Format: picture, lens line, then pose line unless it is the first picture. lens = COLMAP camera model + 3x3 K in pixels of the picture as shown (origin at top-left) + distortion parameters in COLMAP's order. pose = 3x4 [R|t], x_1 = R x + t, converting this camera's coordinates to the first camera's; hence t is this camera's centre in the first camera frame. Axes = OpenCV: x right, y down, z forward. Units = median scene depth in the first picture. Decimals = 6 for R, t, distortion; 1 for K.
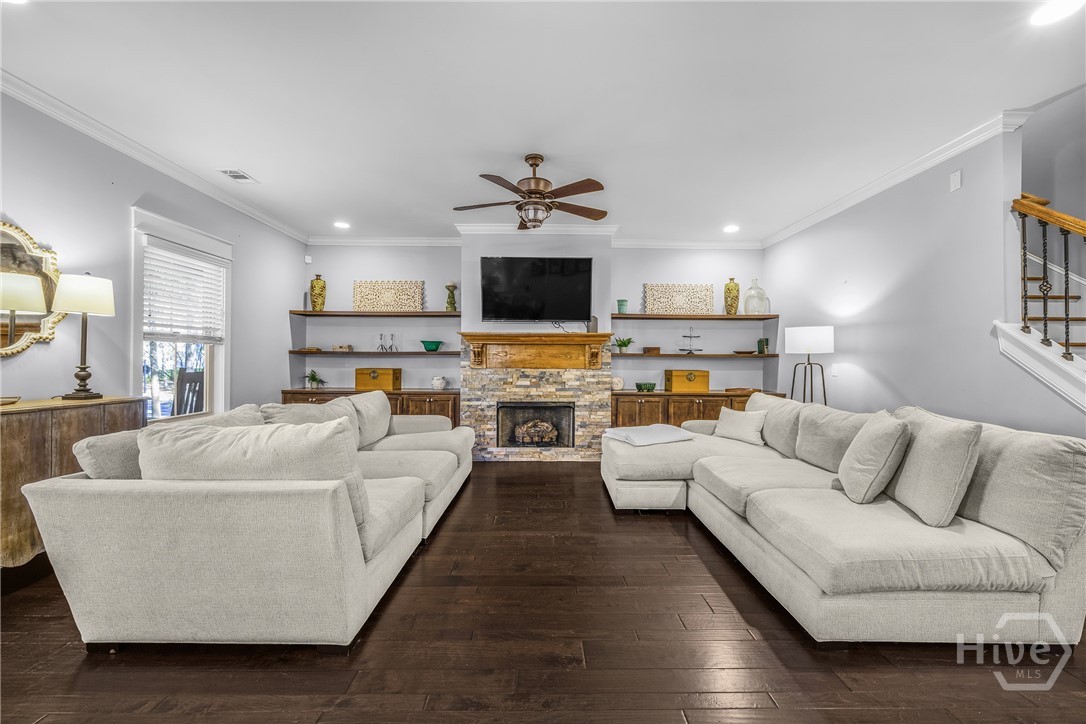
lens RADIAL K [[462.5, 0, 545.3], [0, 462.5, 358.4], [0, 0, 1]] dist [0.003160, 0.000580]
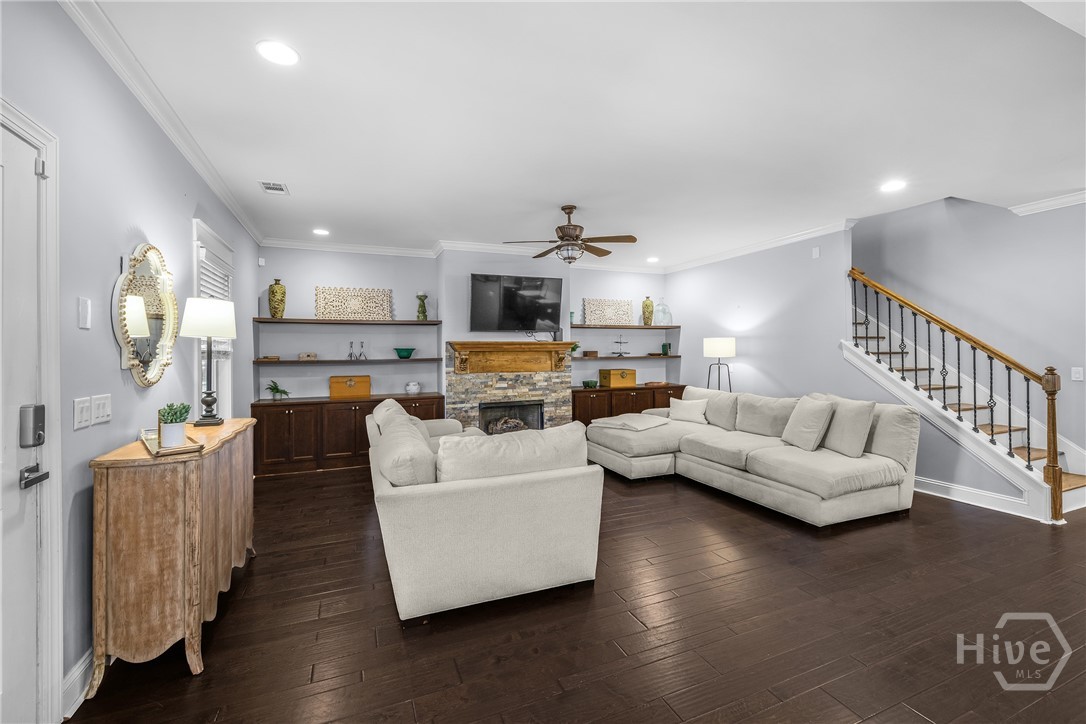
lens RADIAL K [[462.5, 0, 550.6], [0, 462.5, 352.7], [0, 0, 1]] dist [0.003160, 0.000580]
pose [[0.925400, -0.014887, 0.378700, -0.484945], [0.013761, 0.999889, 0.005680, -0.042241], [-0.378743, -0.000044, 0.925502, -0.124208]]
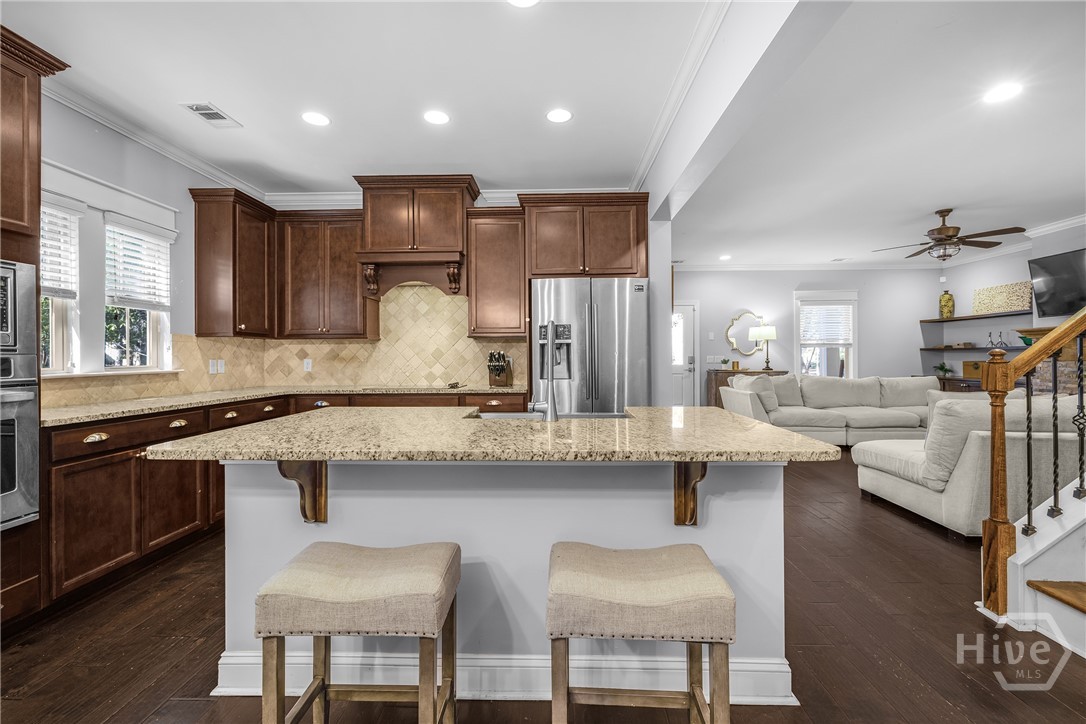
lens RADIAL K [[462.5, 0, 545.2], [0, 462.5, 354.5], [0, 0, 1]] dist [0.003160, 0.000580]
pose [[-0.036028, -0.010414, -0.999297, 1.282396], [0.011367, 0.999877, -0.010829, 0.006374], [0.999286, -0.011749, -0.035905, -0.157417]]
